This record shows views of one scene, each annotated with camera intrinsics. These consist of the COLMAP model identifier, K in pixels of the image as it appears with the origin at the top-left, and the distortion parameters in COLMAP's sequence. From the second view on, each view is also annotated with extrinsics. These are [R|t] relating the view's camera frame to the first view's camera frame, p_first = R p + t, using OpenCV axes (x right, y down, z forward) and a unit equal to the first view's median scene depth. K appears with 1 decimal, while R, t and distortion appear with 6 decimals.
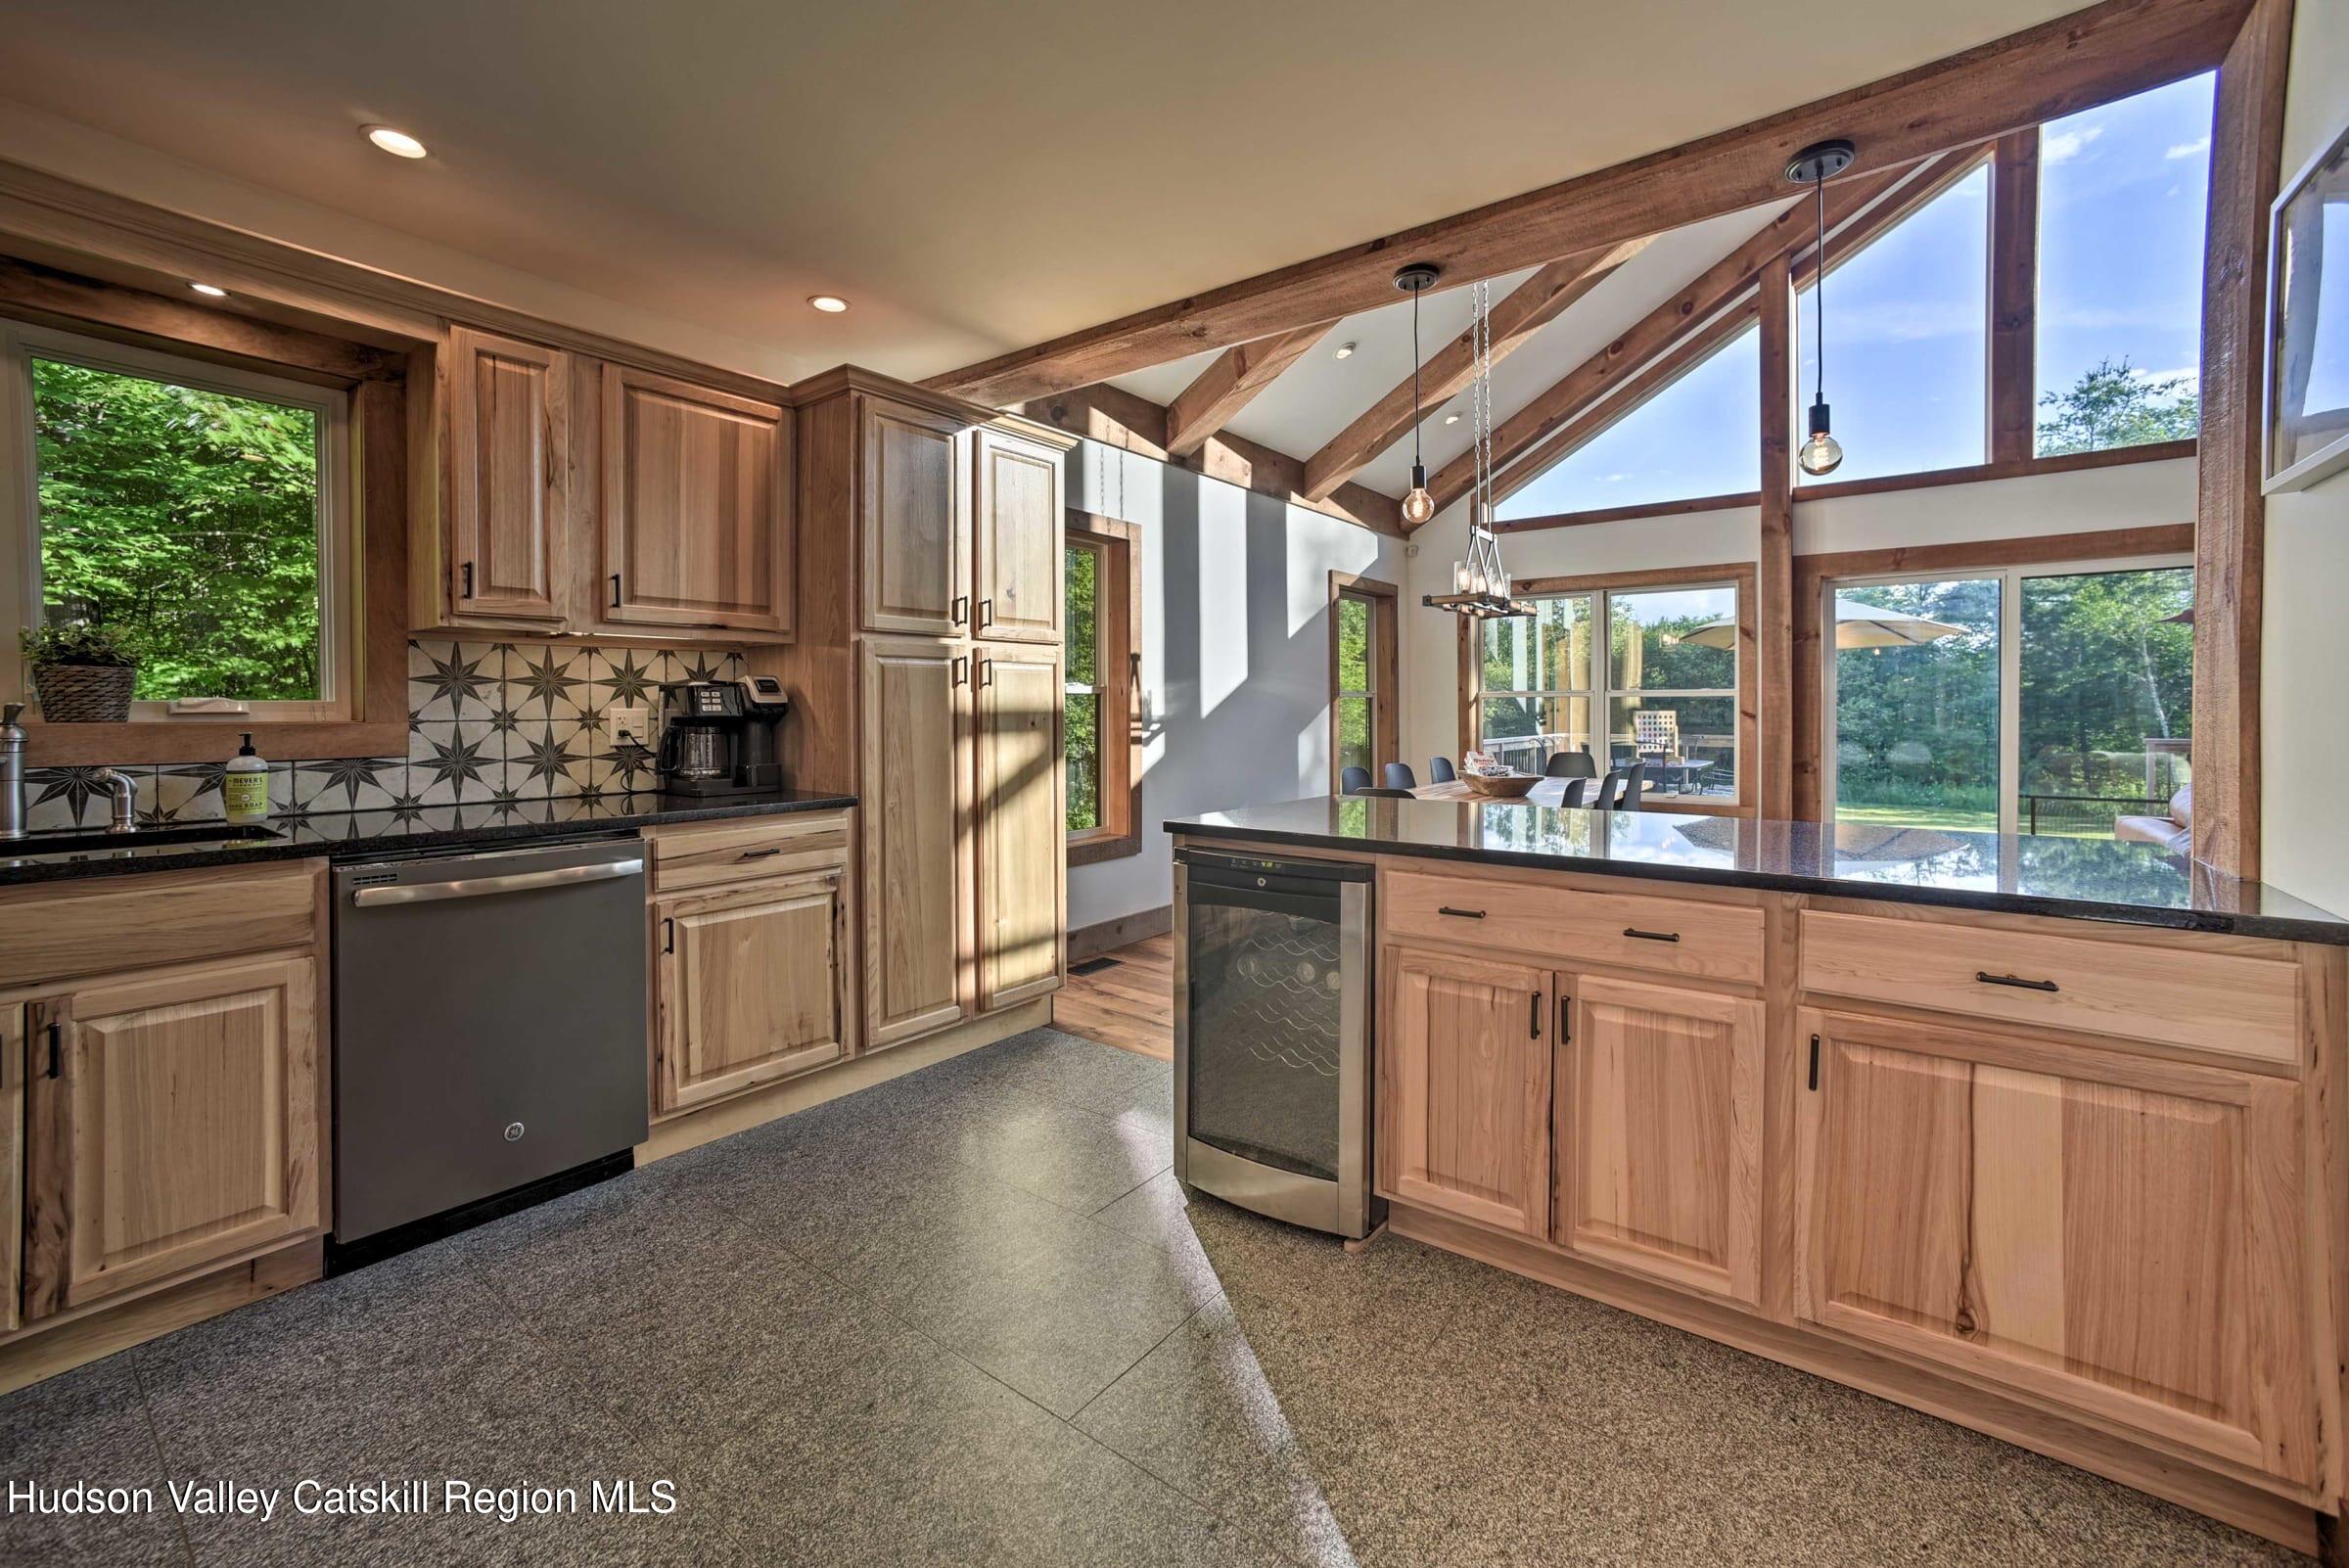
lens RADIAL K [[960.4, 0, 1146.5], [0, 960.4, 719.8], [0, 0, 1]] dist [-0.008443, 0.007015]
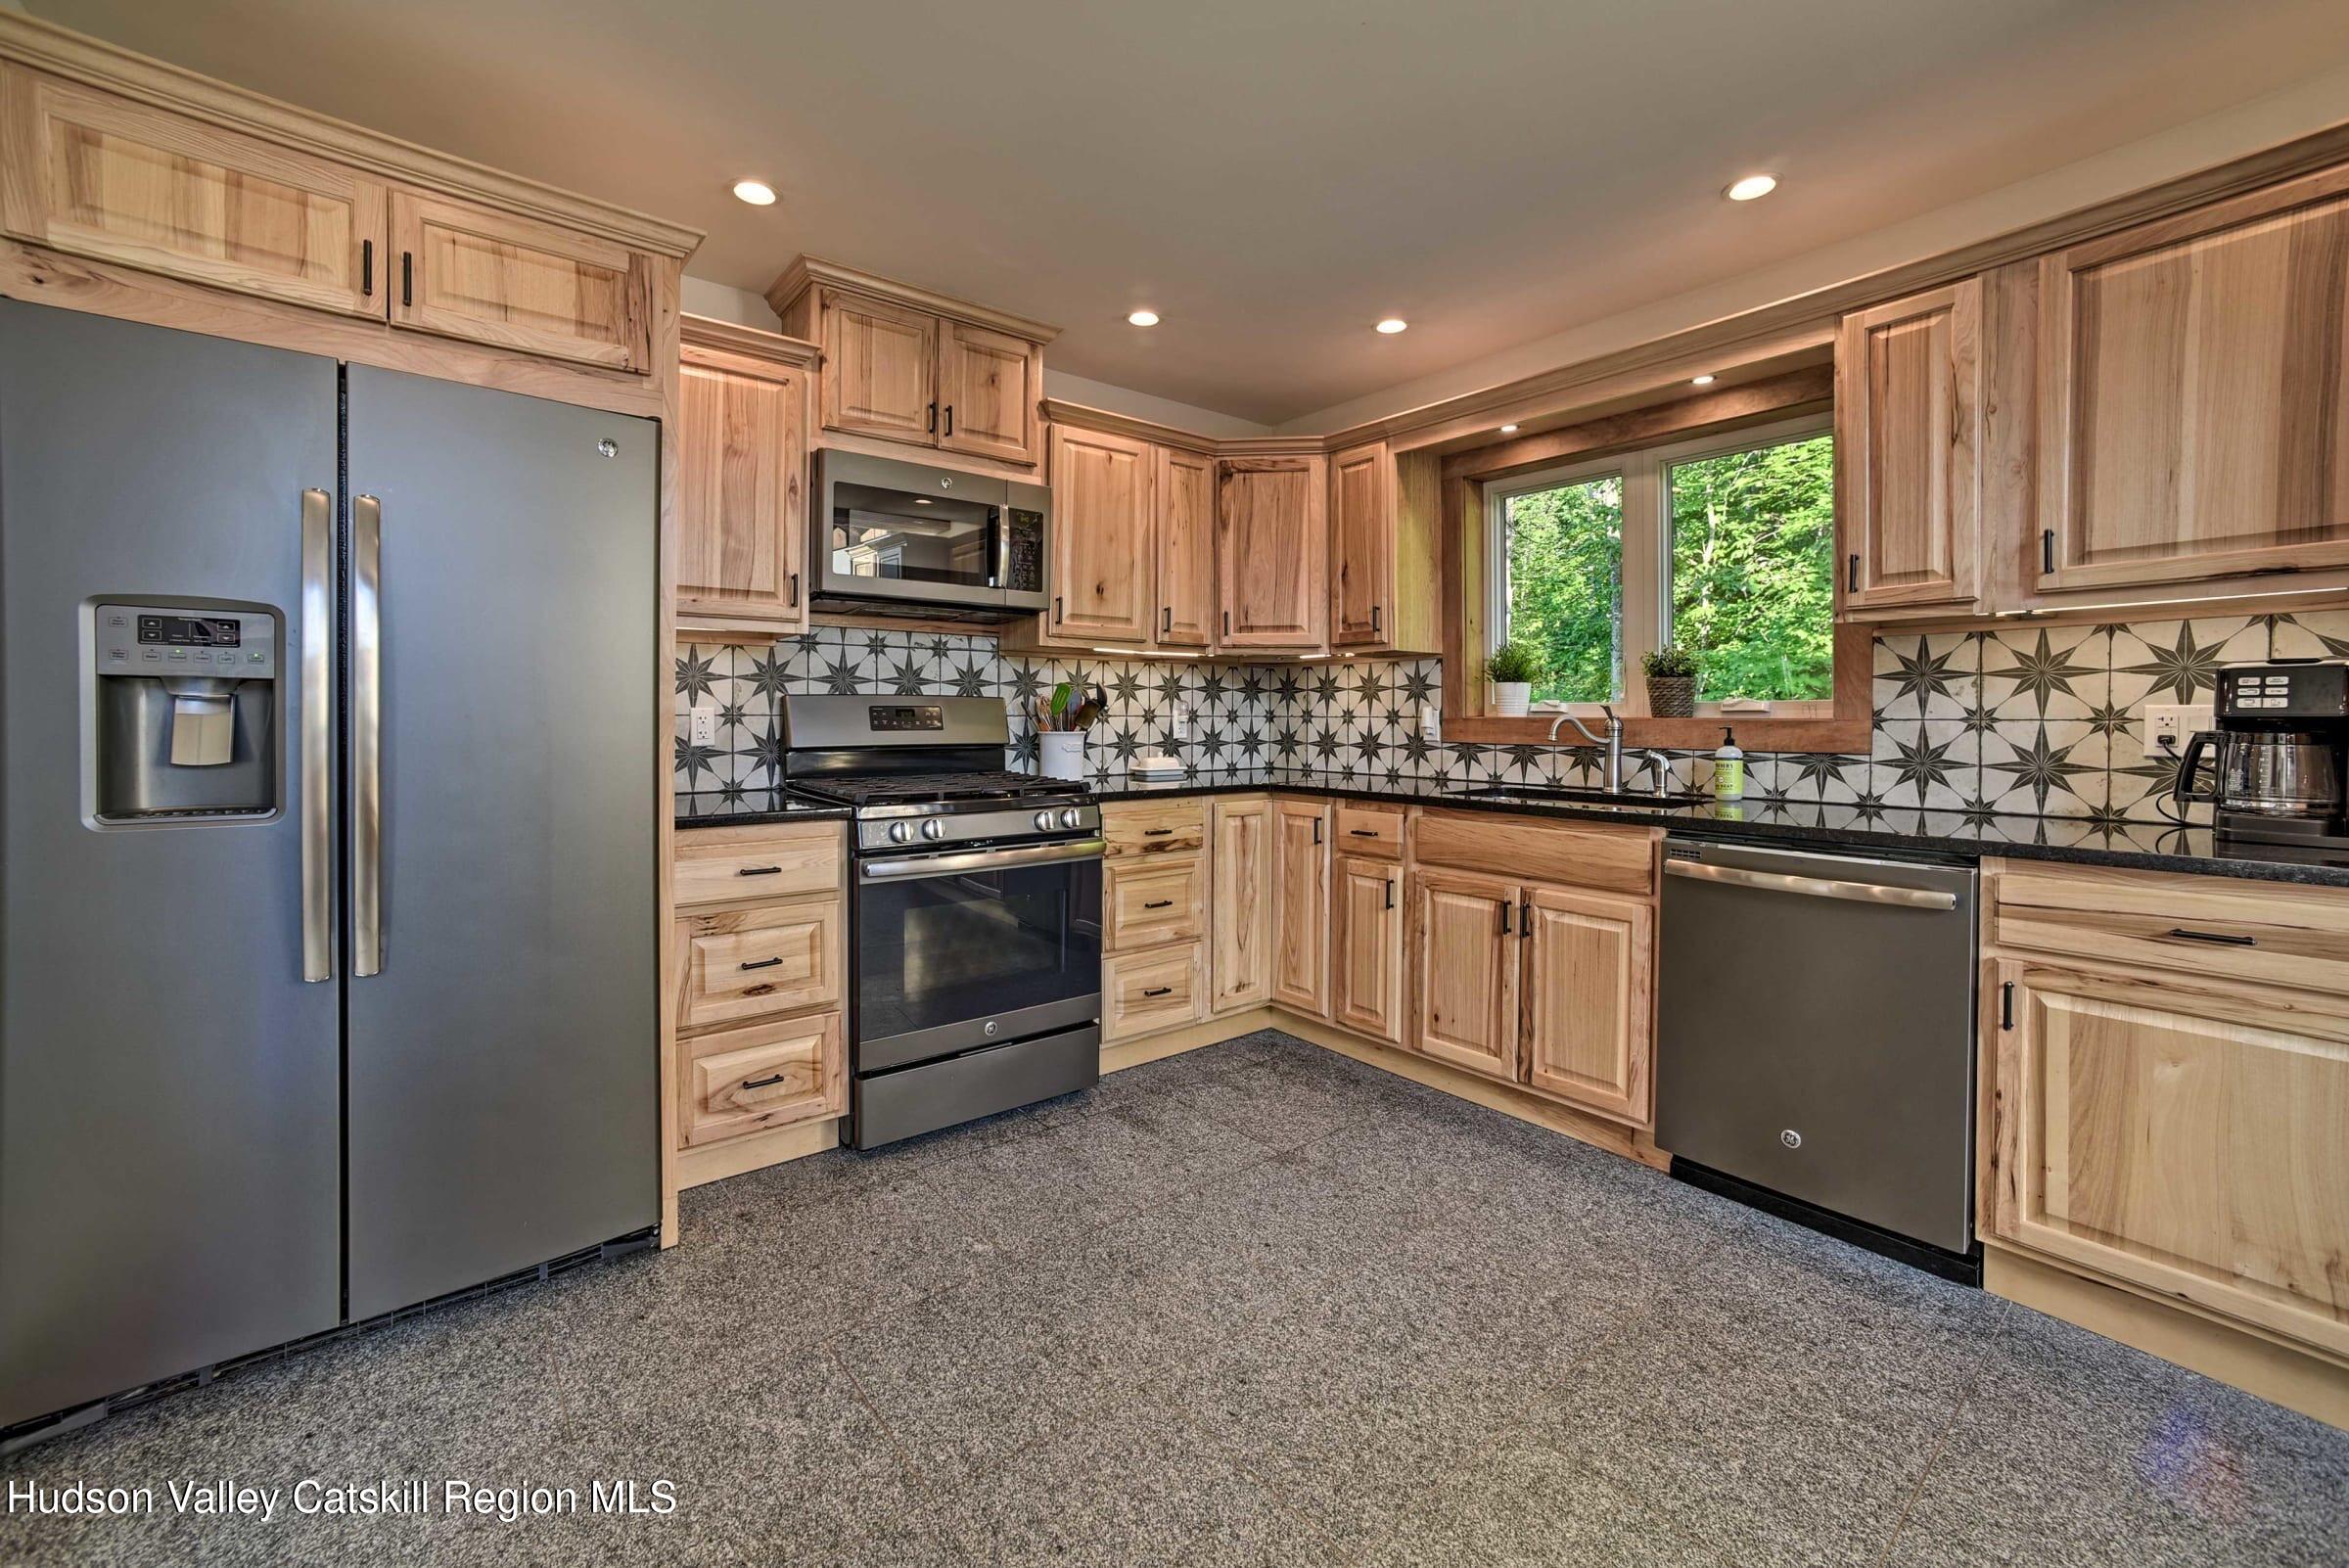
lens RADIAL K [[960.4, 0, 1154.8], [0, 960.4, 729.0], [0, 0, 1]] dist [-0.008443, 0.007015]
pose [[-0.214822, 0.020448, -0.976439, 0.347208], [-0.007709, 0.999714, 0.022631, -0.004844], [0.976623, 0.012389, -0.214603, 0.464007]]
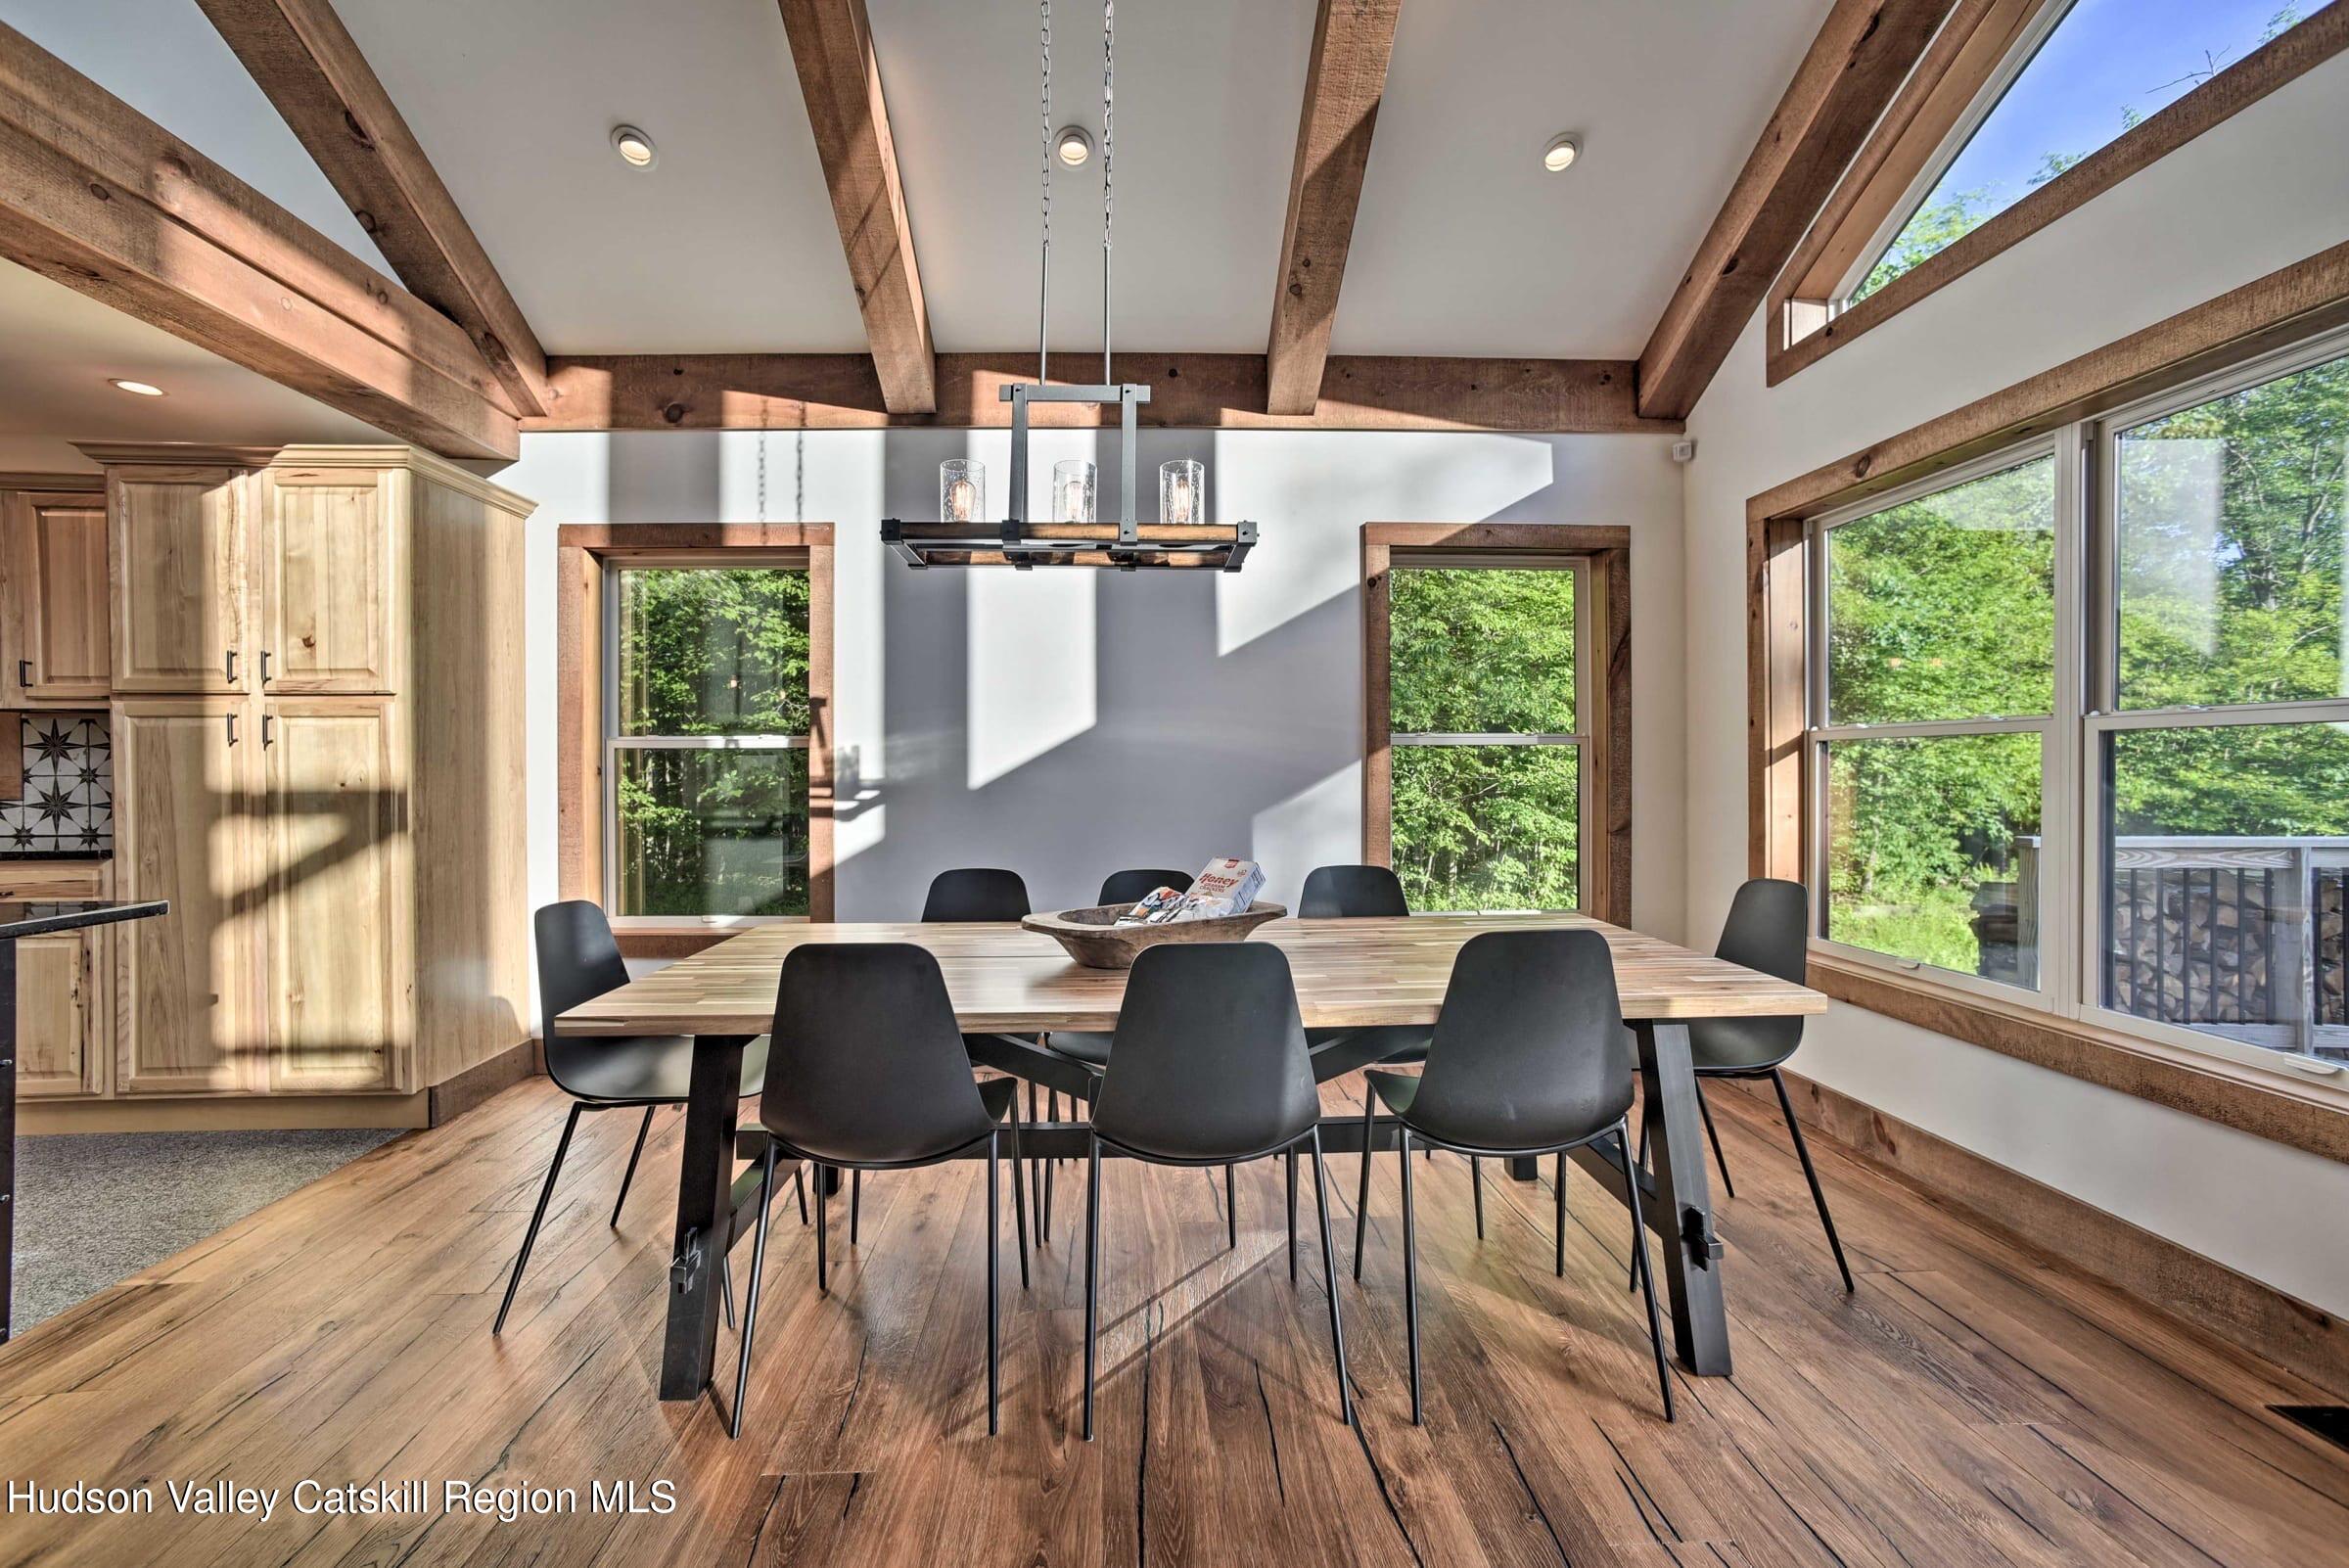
lens RADIAL K [[960.4, 0, 1126.1], [0, 960.4, 770.9], [0, 0, 1]] dist [-0.008443, 0.007015]
pose [[0.625486, 0.005767, -0.780214, 1.331503], [-0.012748, 0.999915, -0.002829, -0.021534], [0.780131, 0.011715, 0.625506, 1.324014]]
